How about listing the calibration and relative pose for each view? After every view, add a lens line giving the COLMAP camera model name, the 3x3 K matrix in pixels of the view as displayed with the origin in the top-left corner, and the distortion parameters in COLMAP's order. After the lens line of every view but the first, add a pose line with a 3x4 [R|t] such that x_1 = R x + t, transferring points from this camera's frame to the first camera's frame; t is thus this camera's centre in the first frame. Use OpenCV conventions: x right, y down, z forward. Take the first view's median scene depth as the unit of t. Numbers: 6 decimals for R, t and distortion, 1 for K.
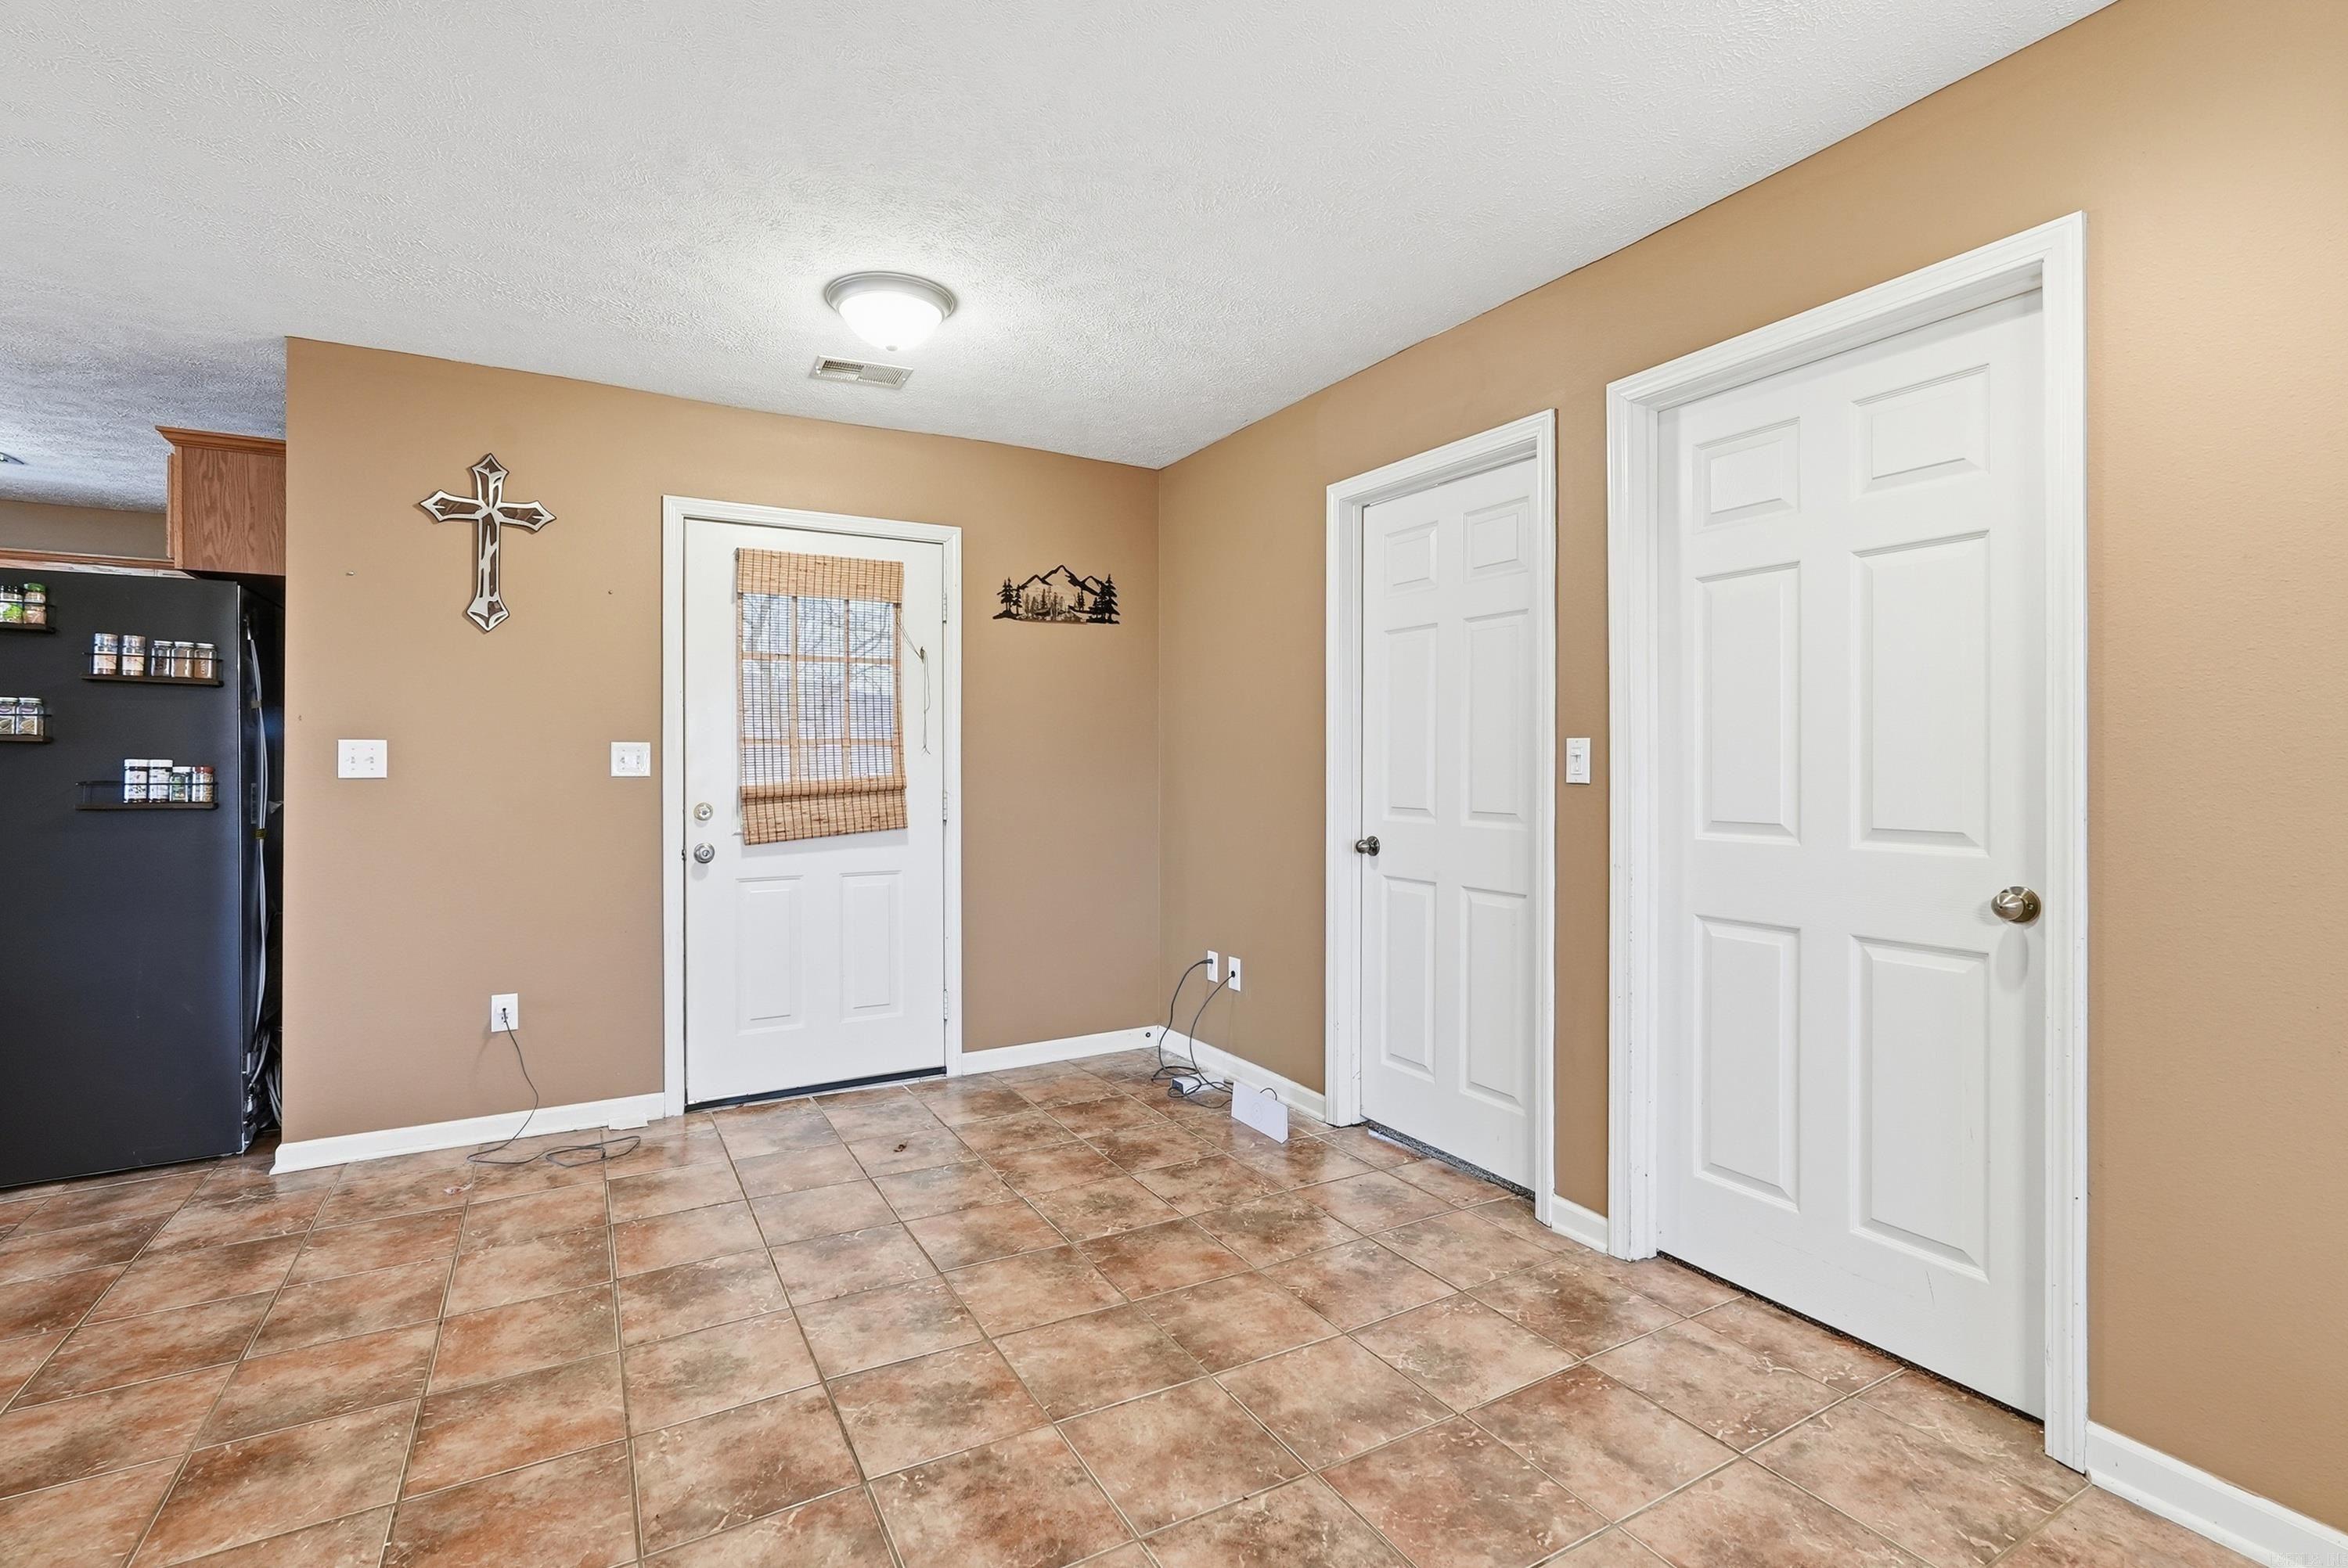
lens RADIAL K [[1048.1, 0, 1177.1], [0, 1048.1, 770.4], [0, 0, 1]] dist [-0.012482, 0.006874]
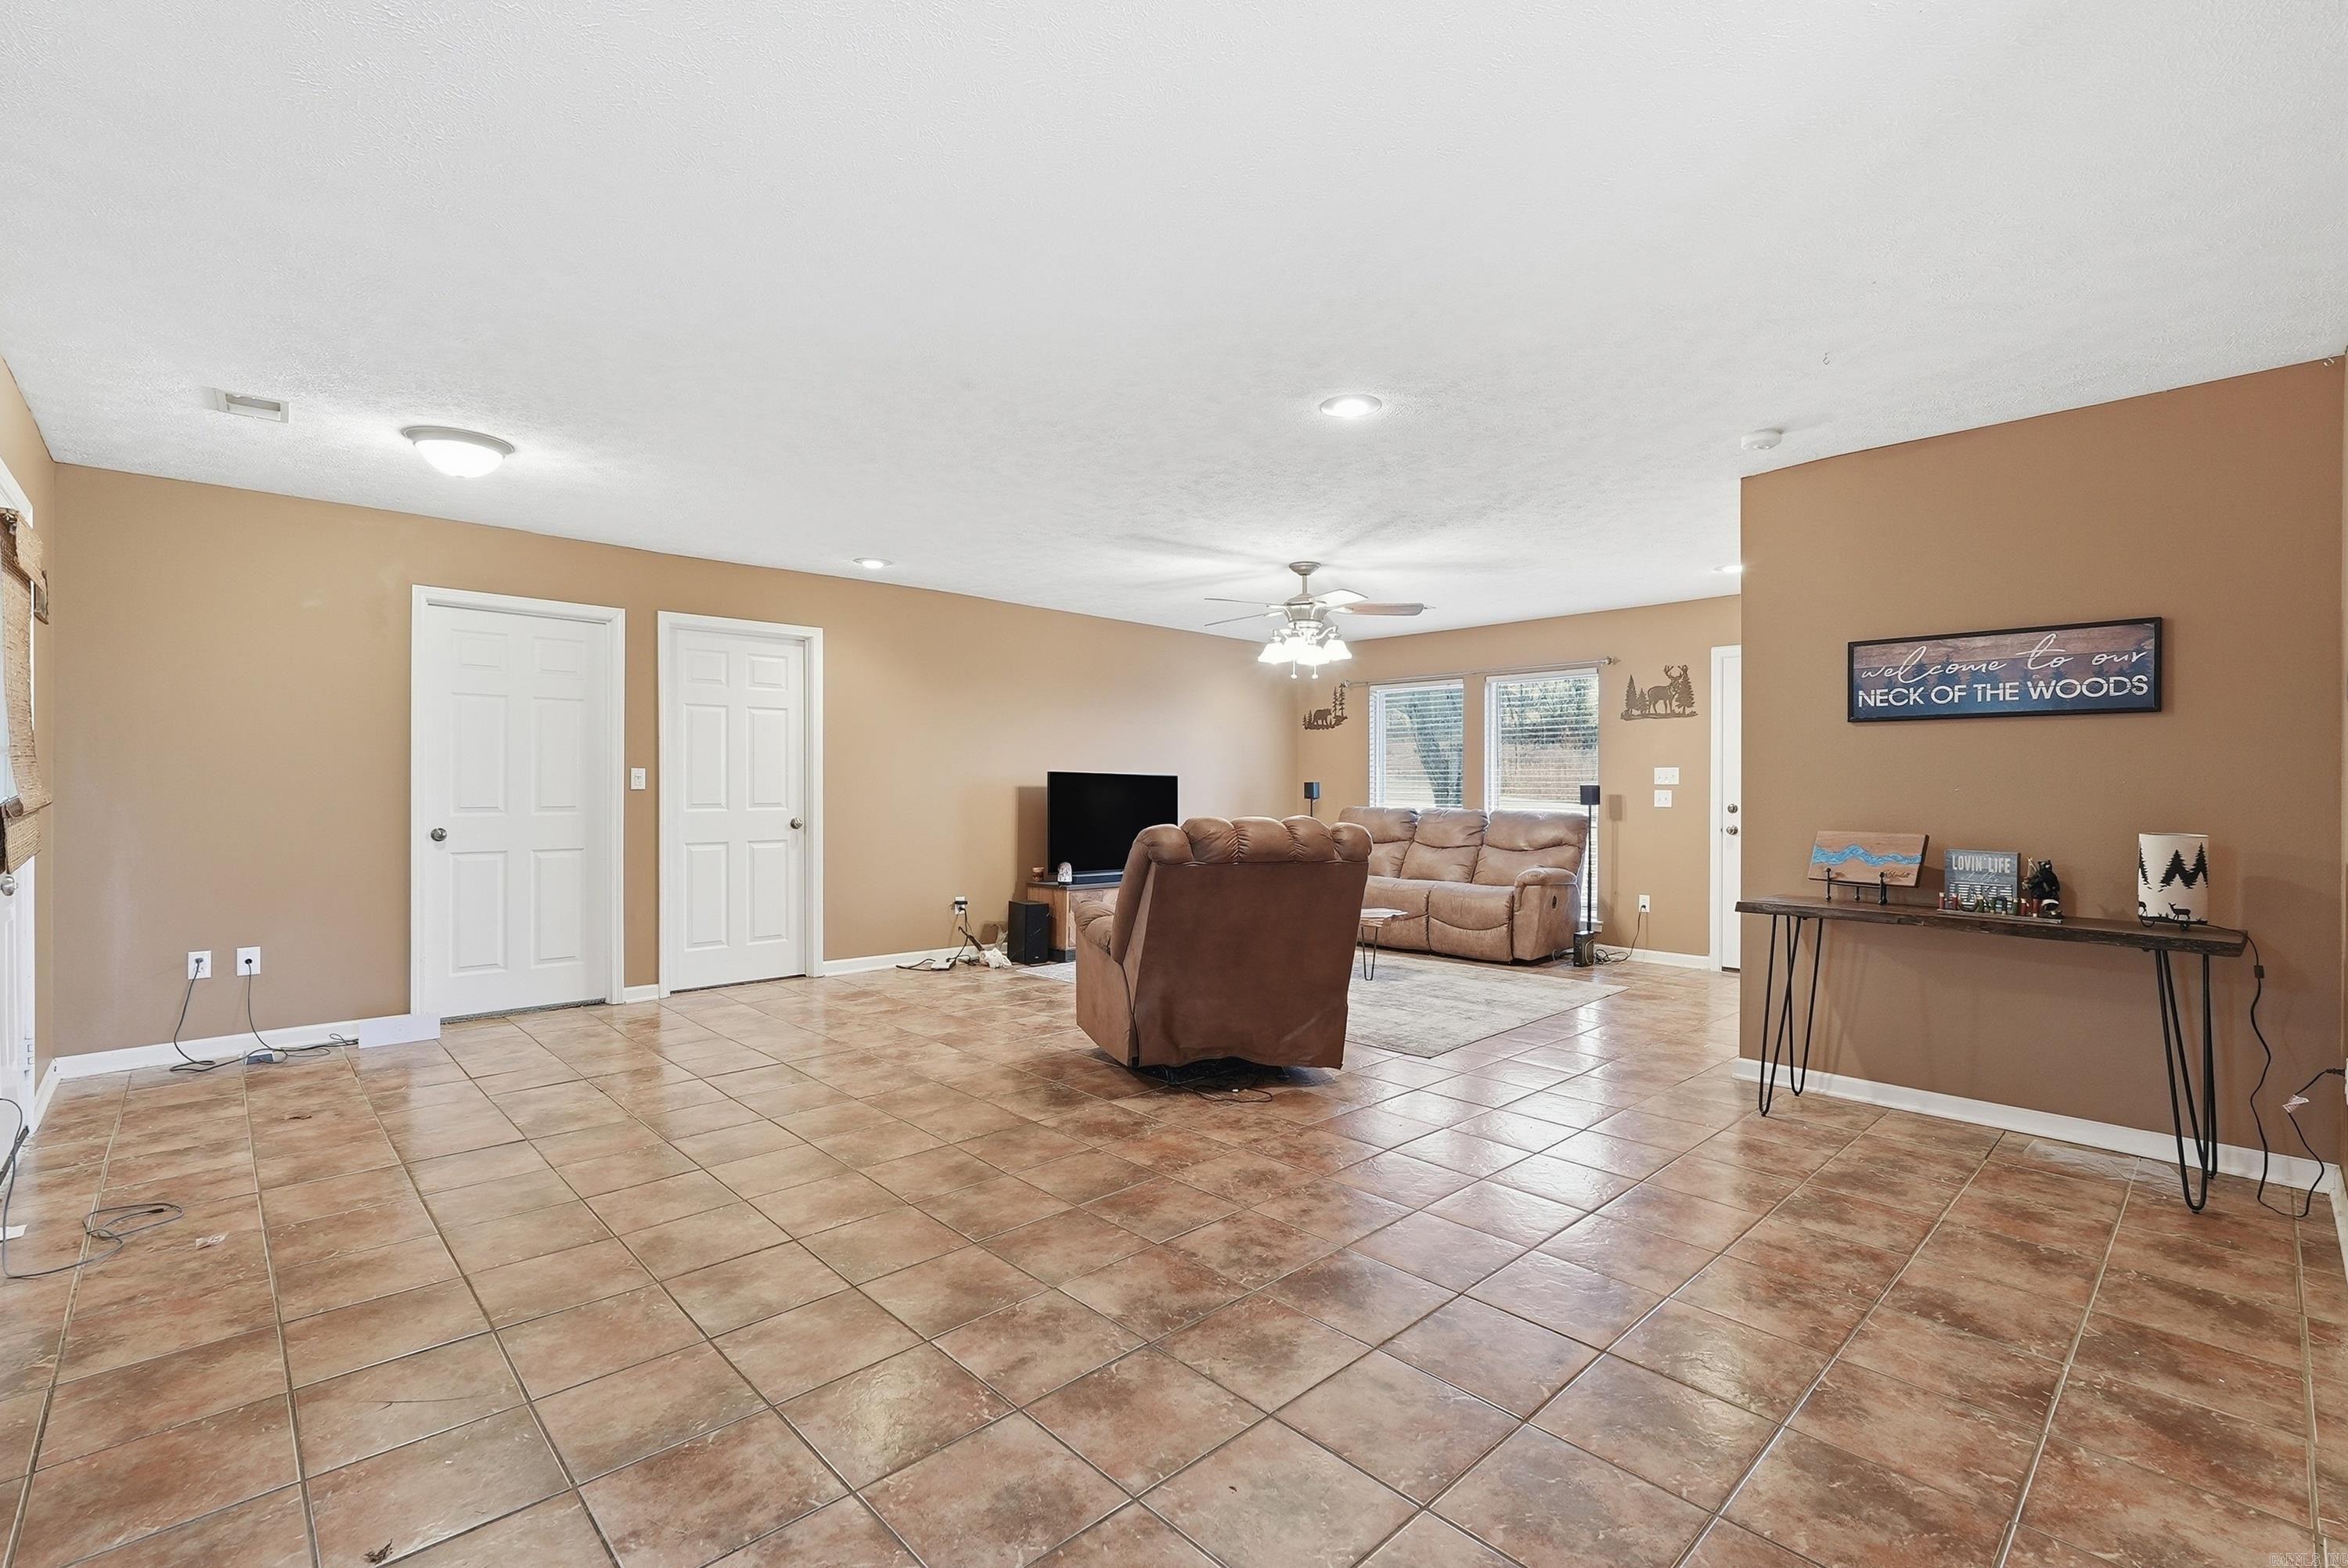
lens RADIAL K [[1048.1, 0, 1171.4], [0, 1048.1, 781.3], [0, 0, 1]] dist [-0.012482, 0.006874]
pose [[-0.231990, 0.004318, 0.972709, -1.563459], [0.003844, 0.999986, -0.003522, 0.006087], [-0.972711, 0.002922, -0.232003, 0.347741]]
